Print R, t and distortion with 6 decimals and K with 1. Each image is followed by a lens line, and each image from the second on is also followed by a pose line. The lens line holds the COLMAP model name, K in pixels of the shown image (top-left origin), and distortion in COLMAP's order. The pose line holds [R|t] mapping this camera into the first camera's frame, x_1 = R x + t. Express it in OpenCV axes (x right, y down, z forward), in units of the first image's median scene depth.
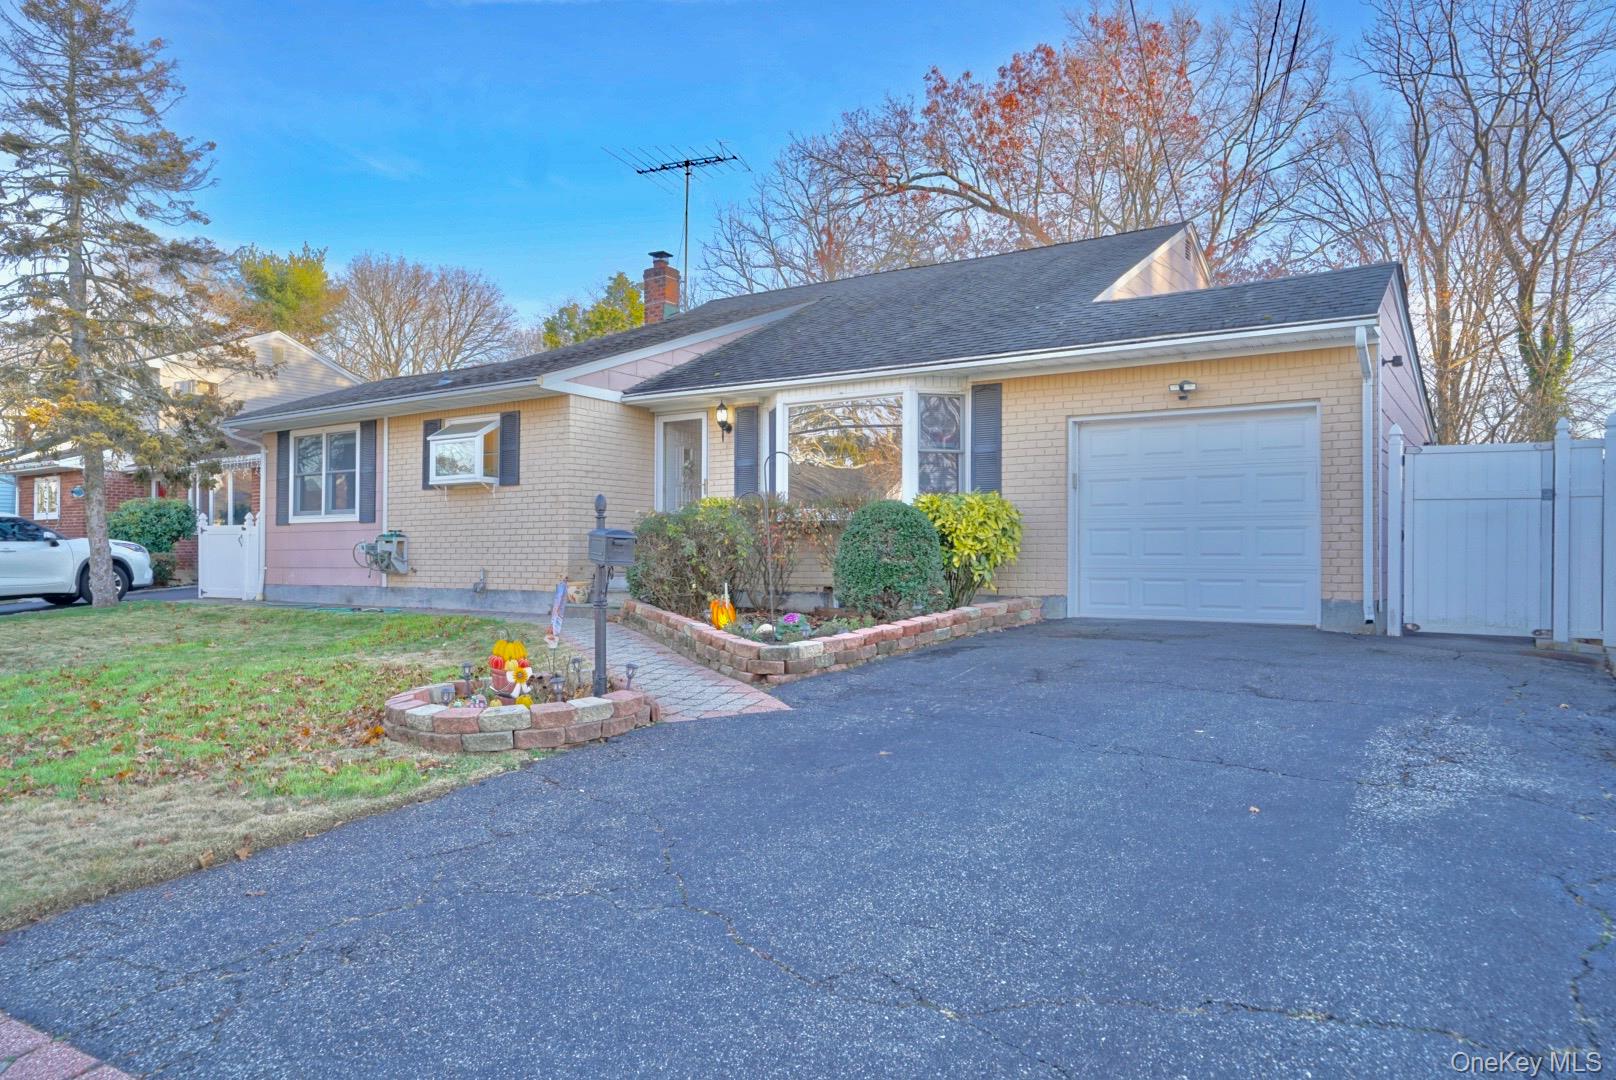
lens RADIAL K [[1102.5, 0, 808.8], [0, 1102.5, 547.3], [0, 0, 1]] dist [0.012327, 0.000346]
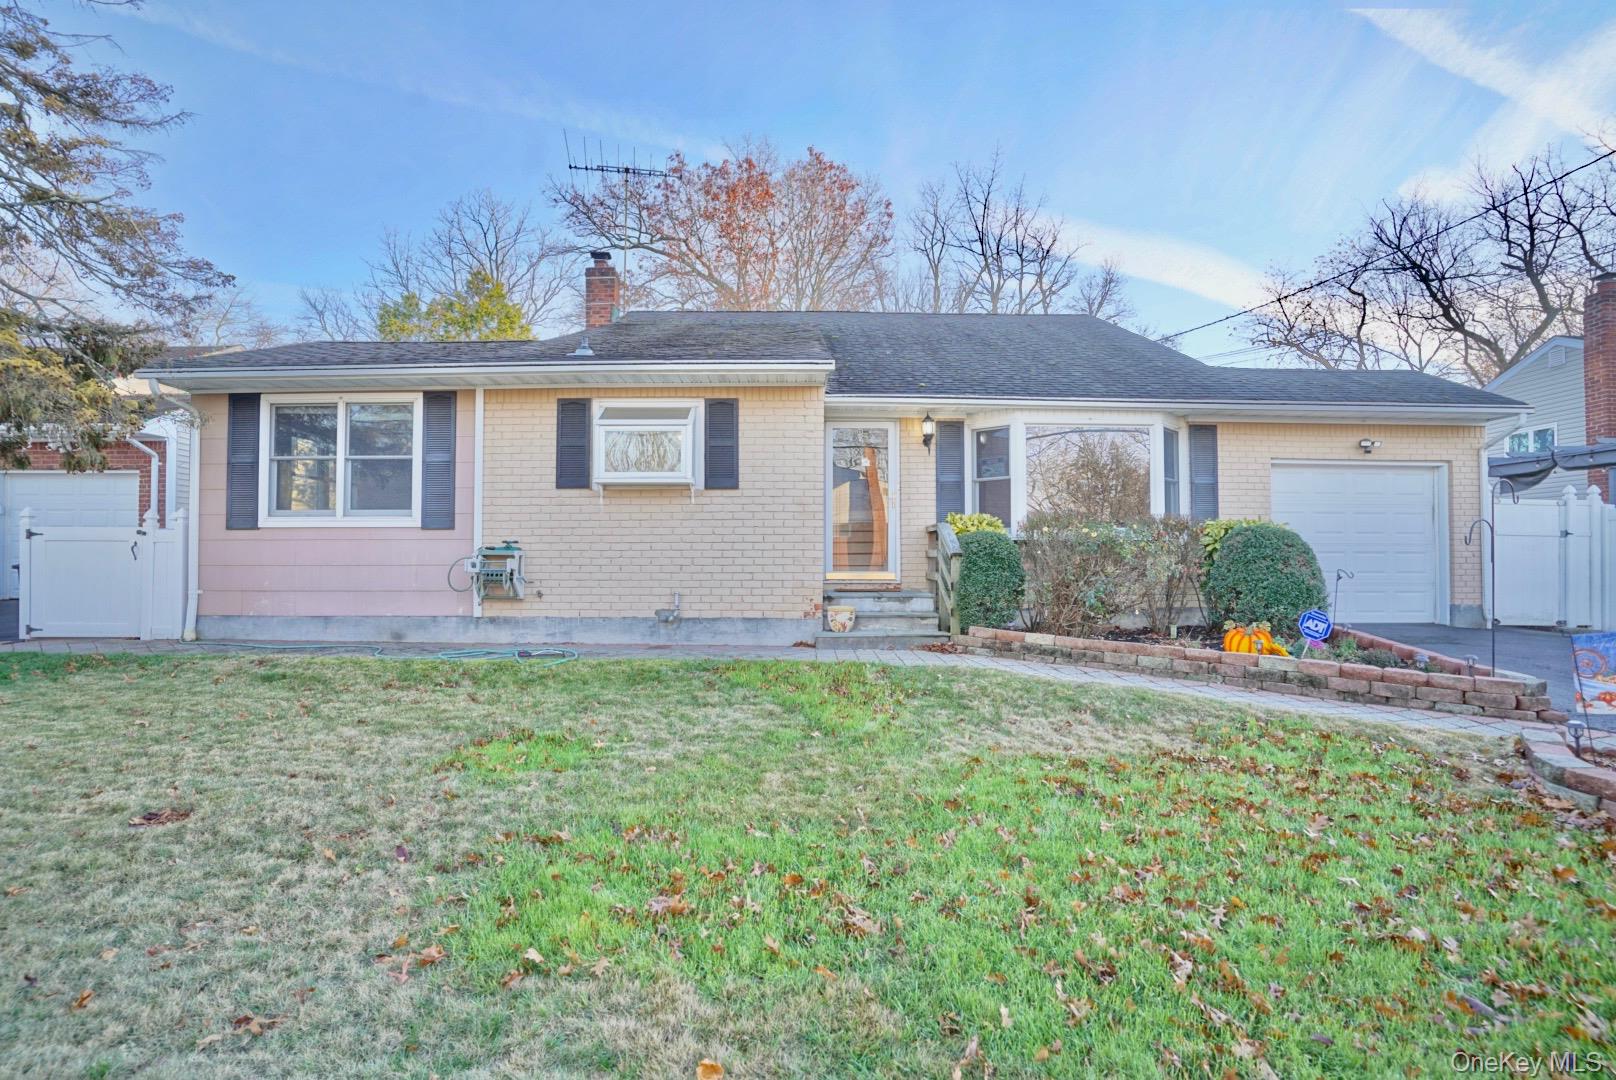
lens RADIAL K [[803.9, 0, 807.6], [0, 803.9, 549.3], [0, 0, 1]] dist [-0.051278, 0.001117]
pose [[0.821975, 0.008591, 0.569459, -0.536305], [-0.006936, 0.999963, -0.005074, -0.008747], [-0.569481, 0.000221, 0.822004, 0.459615]]
